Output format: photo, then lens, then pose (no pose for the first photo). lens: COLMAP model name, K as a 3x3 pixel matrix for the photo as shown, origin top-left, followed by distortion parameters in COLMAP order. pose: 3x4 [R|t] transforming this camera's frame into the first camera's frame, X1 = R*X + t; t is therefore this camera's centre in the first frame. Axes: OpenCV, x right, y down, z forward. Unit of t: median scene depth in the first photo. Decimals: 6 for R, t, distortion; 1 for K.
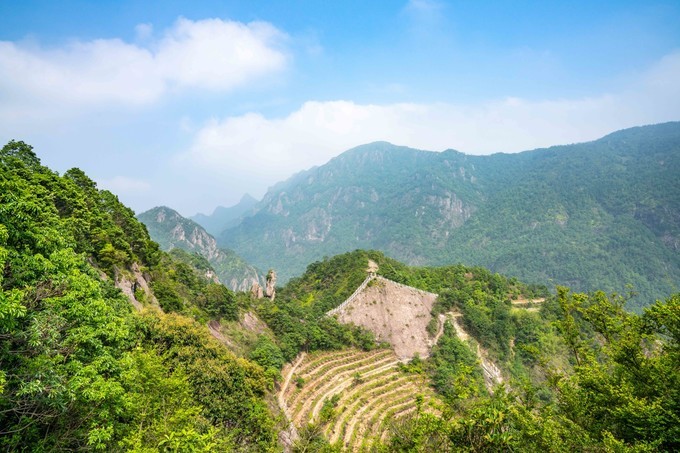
lens RADIAL K [[474.8, 0, 340.0], [0, 474.8, 226.5], [0, 0, 1]] dist [-0.118570, 0.088389]
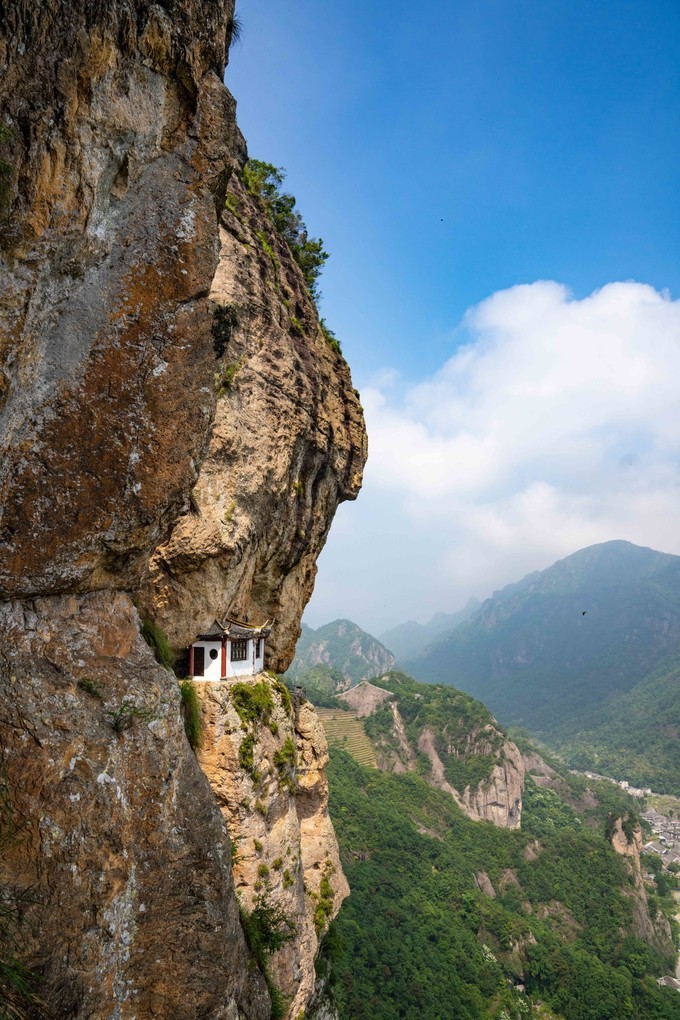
lens RADIAL K [[712.2, 0, 340.0], [0, 712.2, 510.0], [0, 0, 1]] dist [-0.118570, 0.088389]
pose [[0.907142, -0.023012, -0.420195, 0.245664], [-0.050768, 0.985227, -0.163557, -0.024688], [0.417751, 0.169702, 0.892572, -0.378211]]
